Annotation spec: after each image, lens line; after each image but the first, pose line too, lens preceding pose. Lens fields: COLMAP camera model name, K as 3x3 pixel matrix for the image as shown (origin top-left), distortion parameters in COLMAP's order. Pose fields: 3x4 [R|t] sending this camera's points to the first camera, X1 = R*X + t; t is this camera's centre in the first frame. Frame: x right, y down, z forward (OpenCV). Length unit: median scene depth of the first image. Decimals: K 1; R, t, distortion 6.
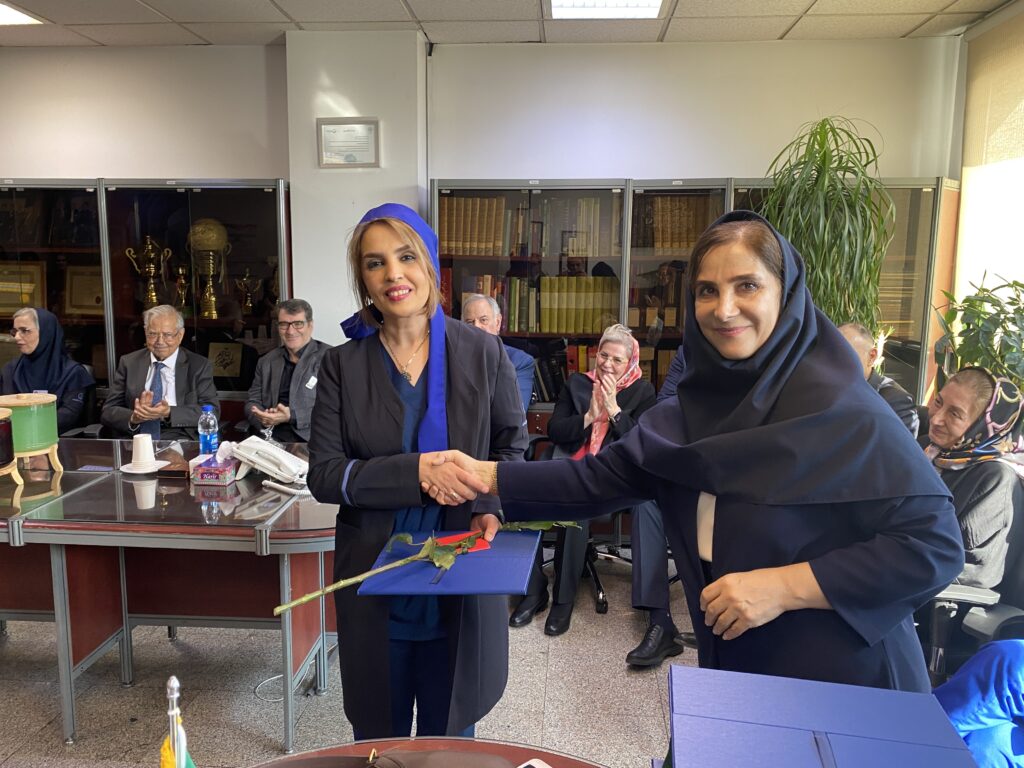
lens RADIAL K [[785.8, 0, 506.3], [0, 785.8, 377.7], [0, 0, 1]] dist [0.035549, -0.042894]
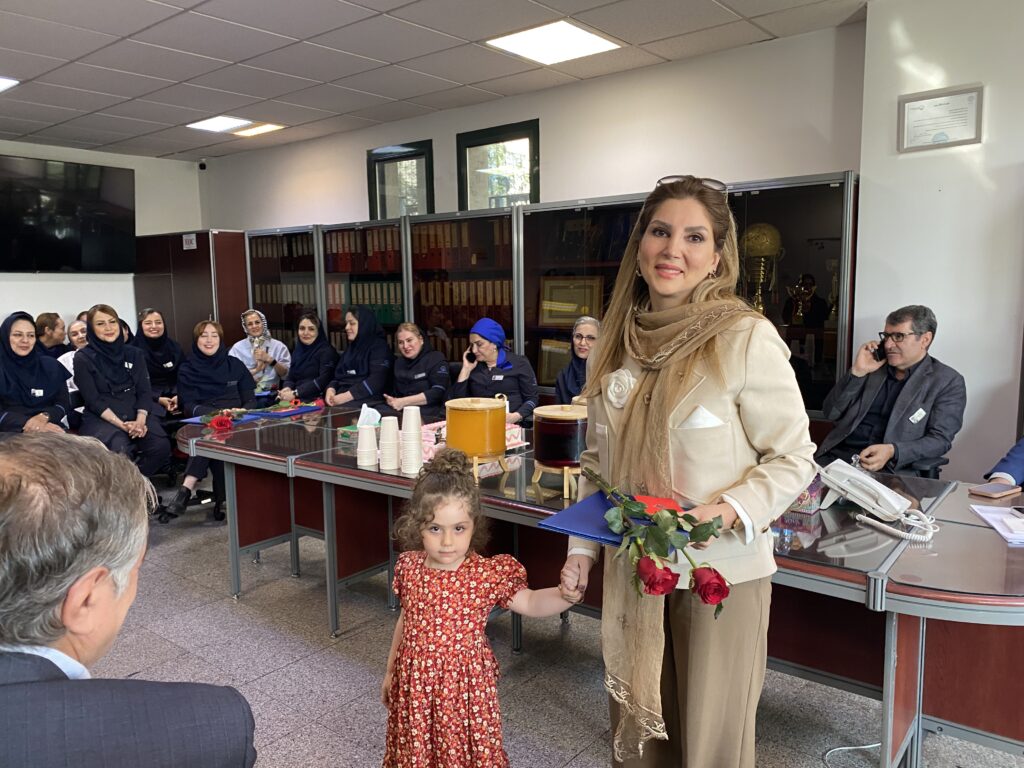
lens RADIAL K [[785.8, 0, 508.6], [0, 785.8, 379.1], [0, 0, 1]] dist [0.035549, -0.042894]
pose [[0.821484, 0.043554, -0.568566, -0.091895], [-0.056932, 0.998361, -0.005780, 0.009055], [0.567383, 0.037118, 0.822617, 0.065548]]
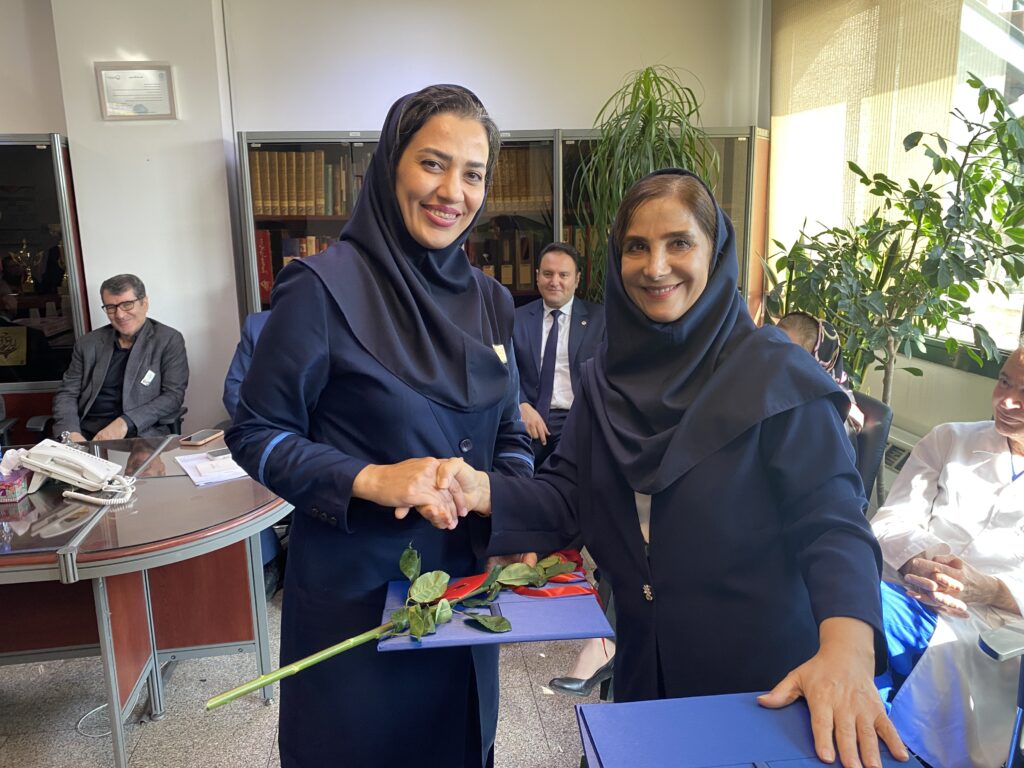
lens RADIAL K [[785.8, 0, 499.1], [0, 785.8, 372.7], [0, 0, 1]] dist [0.035549, -0.042894]
pose [[0.976095, -0.071654, 0.205192, -0.009684], [0.061408, 0.996547, 0.055882, -0.010532], [-0.208487, -0.041945, 0.977125, 0.045431]]
